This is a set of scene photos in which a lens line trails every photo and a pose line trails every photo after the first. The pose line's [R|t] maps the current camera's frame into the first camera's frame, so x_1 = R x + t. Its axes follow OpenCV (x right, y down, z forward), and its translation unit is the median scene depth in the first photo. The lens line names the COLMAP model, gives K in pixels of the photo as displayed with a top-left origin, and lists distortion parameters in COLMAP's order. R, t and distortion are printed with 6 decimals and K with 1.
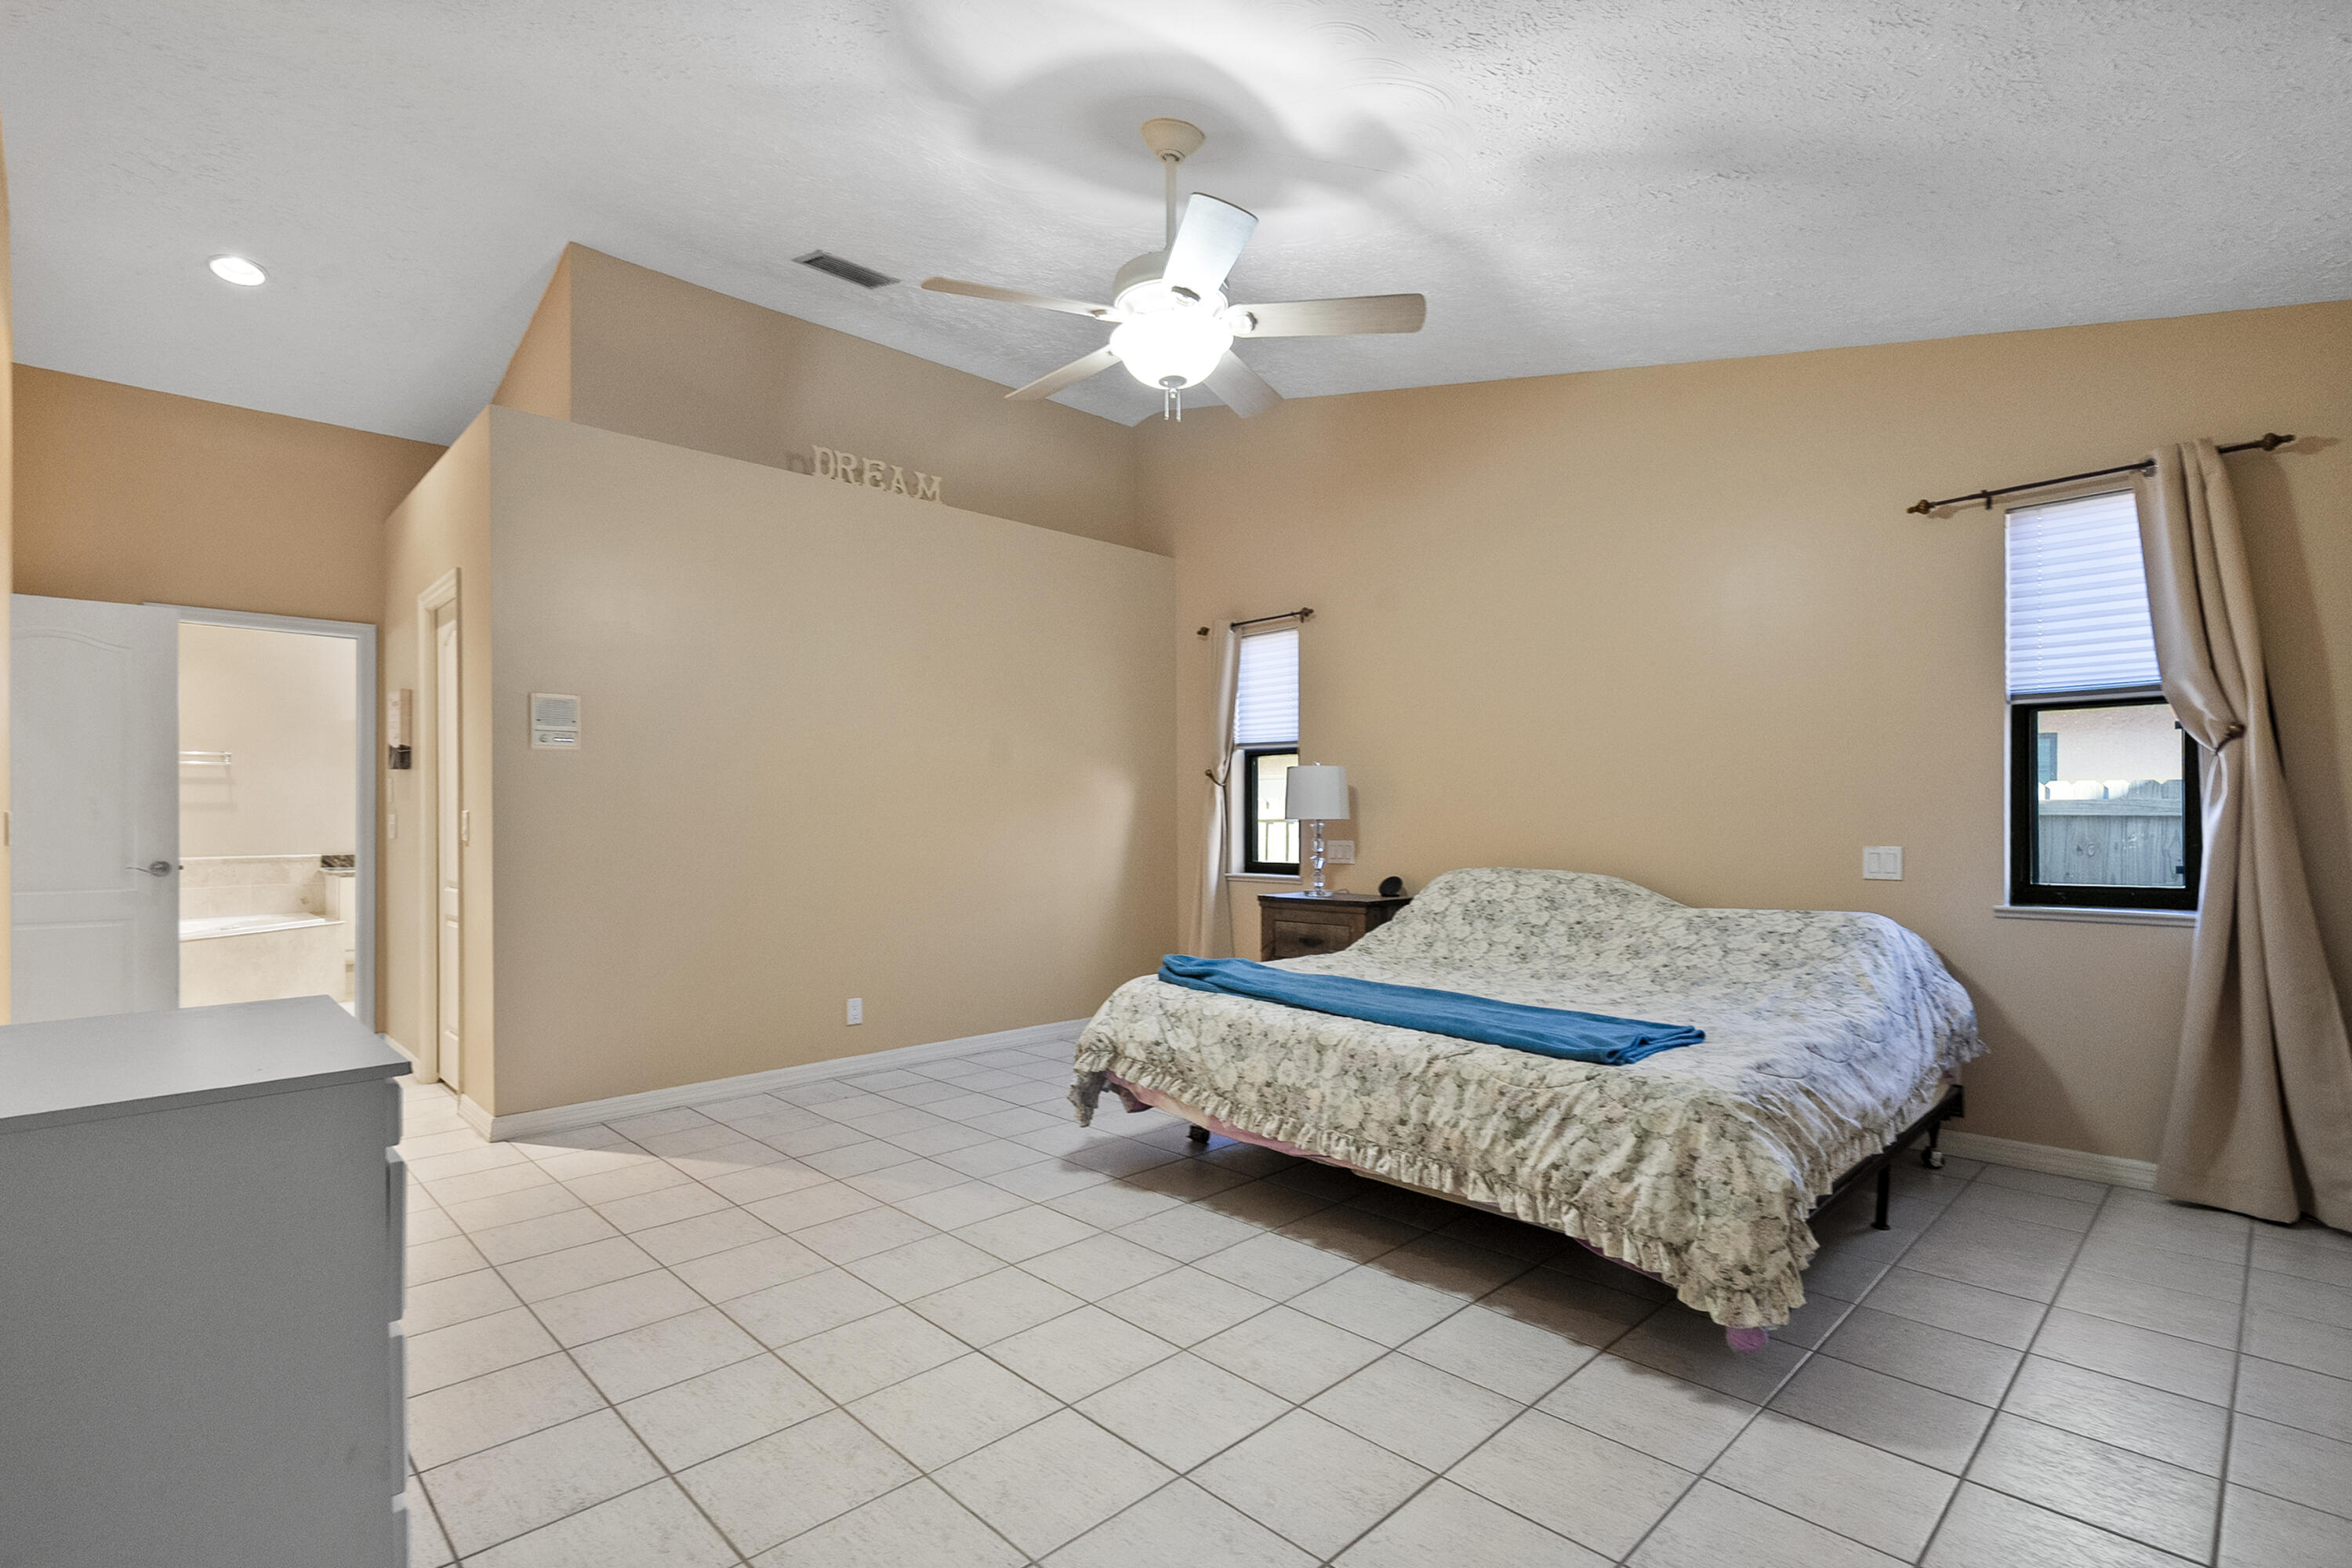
lens RADIAL K [[1075.7, 0, 1158.8], [0, 1075.7, 808.3], [0, 0, 1]] dist [-0.005751, 0.000720]
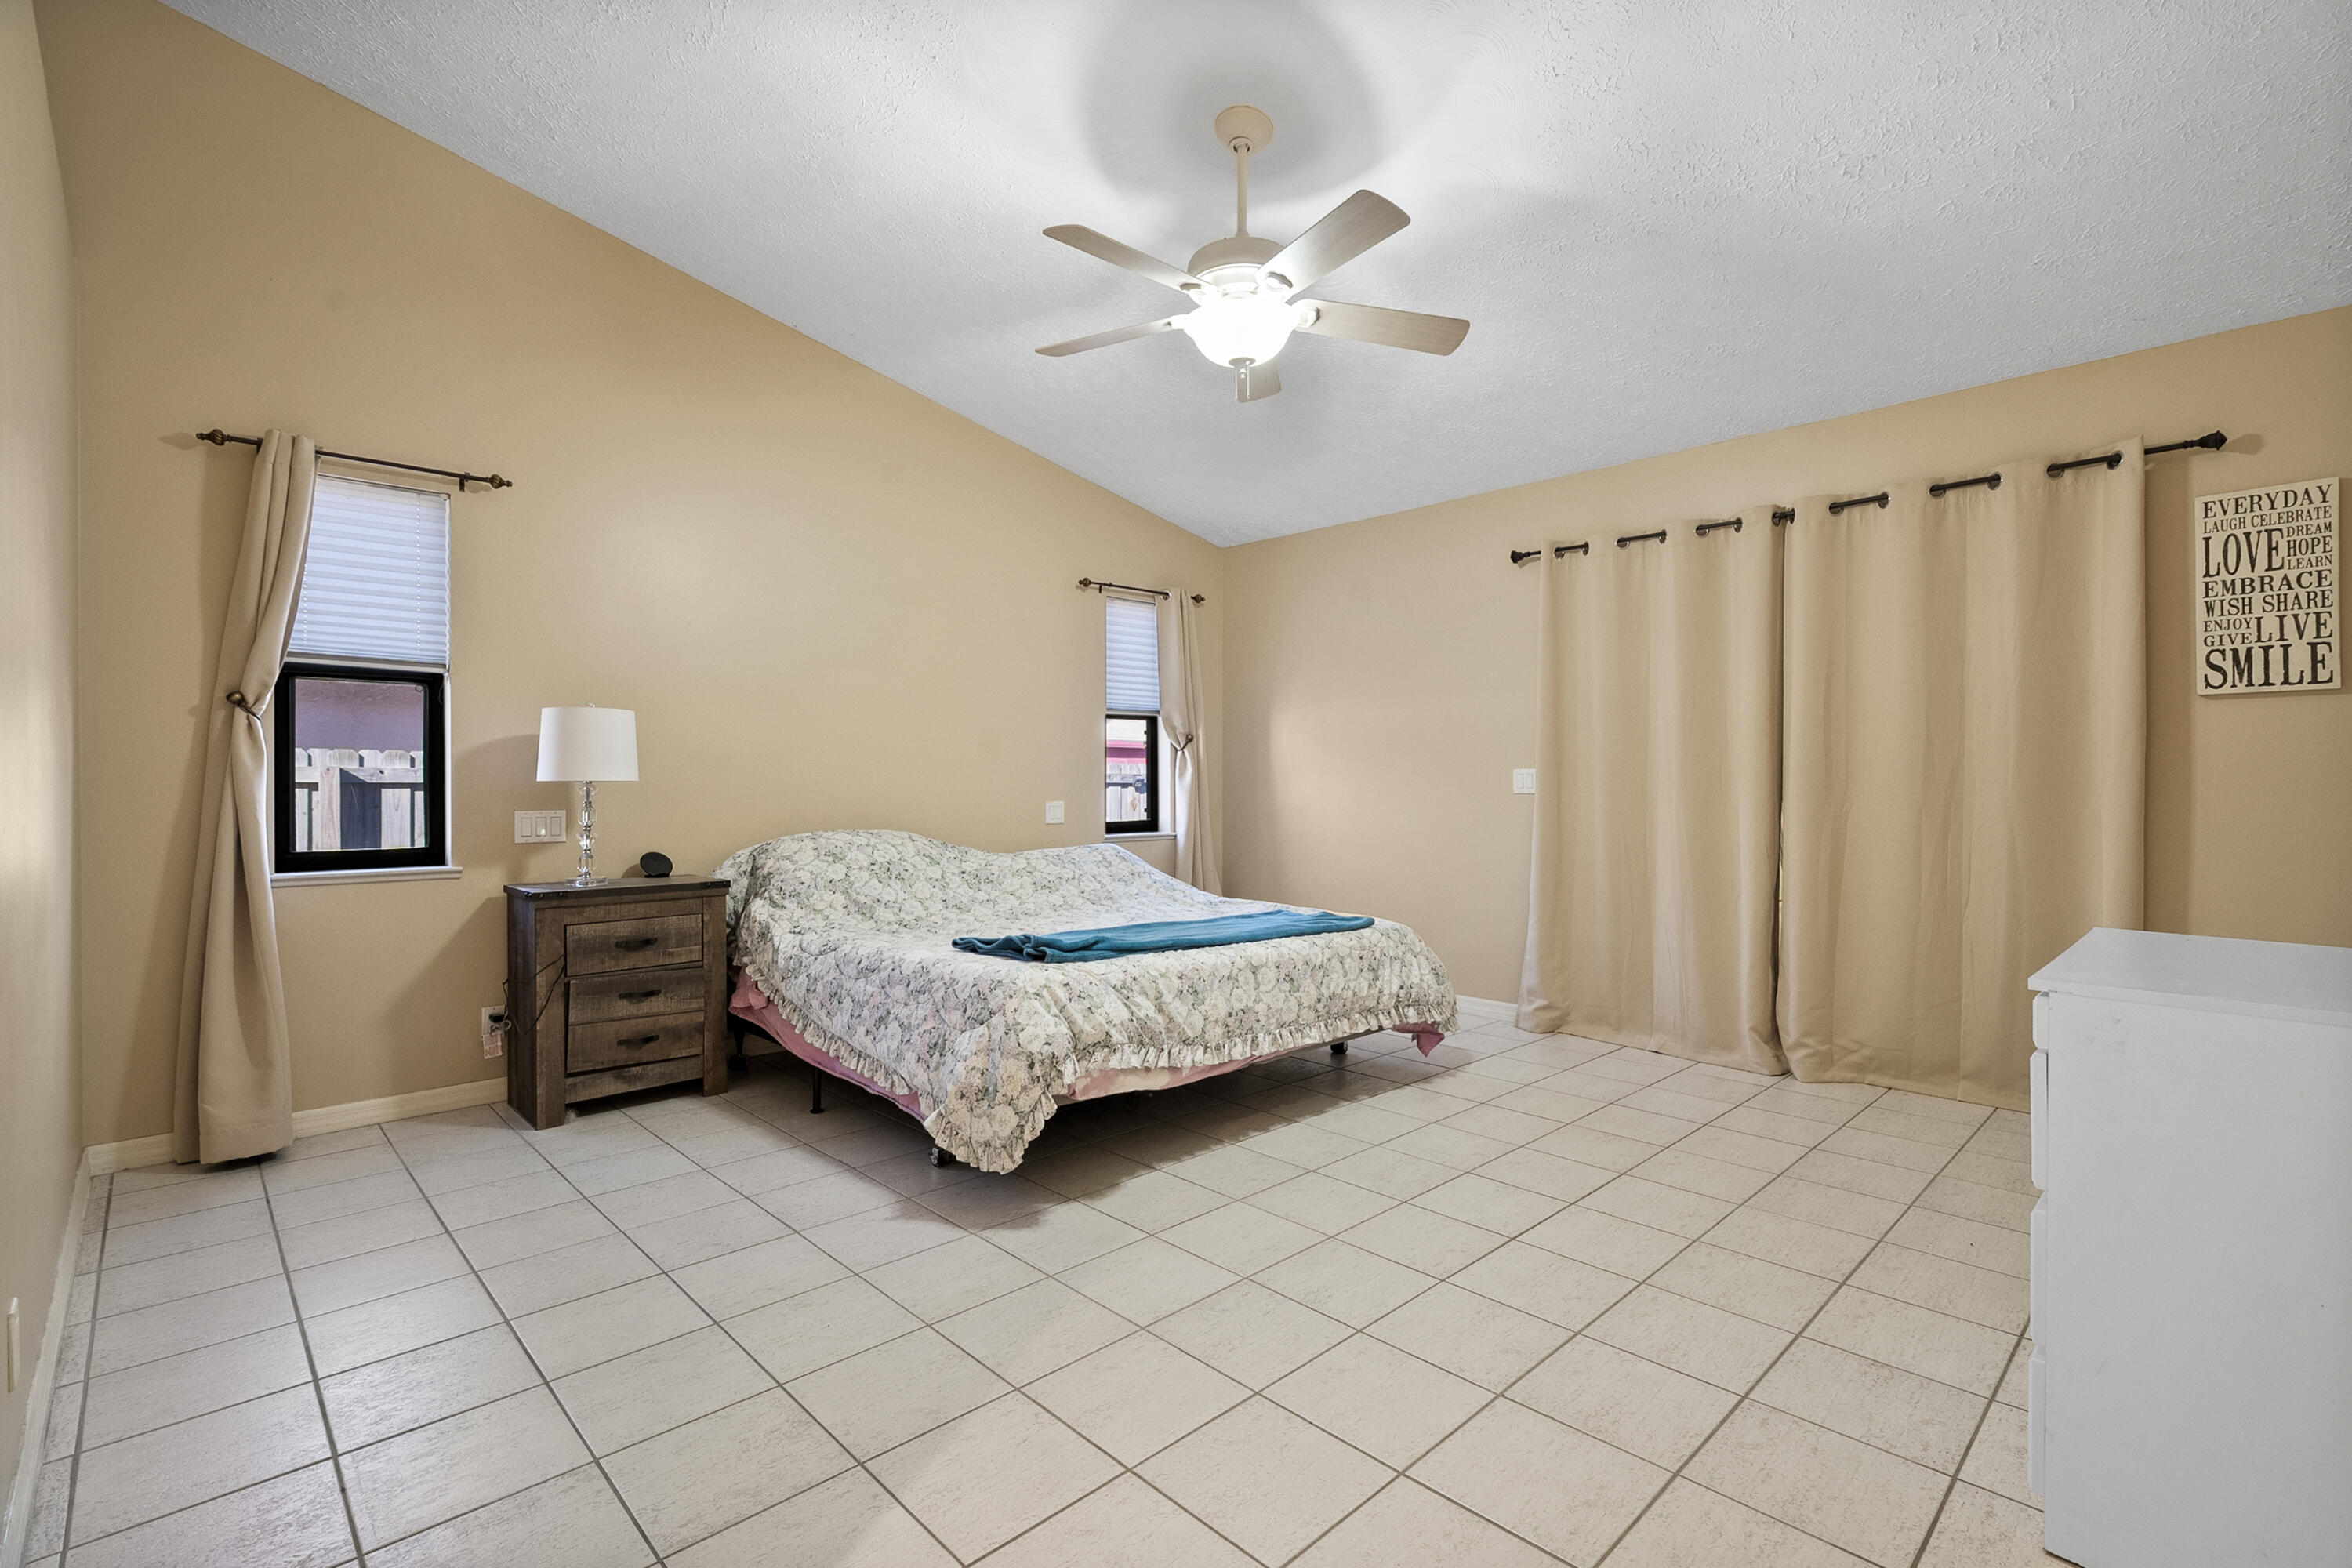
lens RADIAL K [[1075.7, 0, 1159.9], [0, 1075.7, 784.9], [0, 0, 1]] dist [-0.005751, 0.000720]
pose [[0.008845, 0.002078, 0.999959, -1.002057], [-0.009451, 0.999953, -0.001995, 0.017911], [-0.999916, -0.009433, 0.008865, 1.038222]]
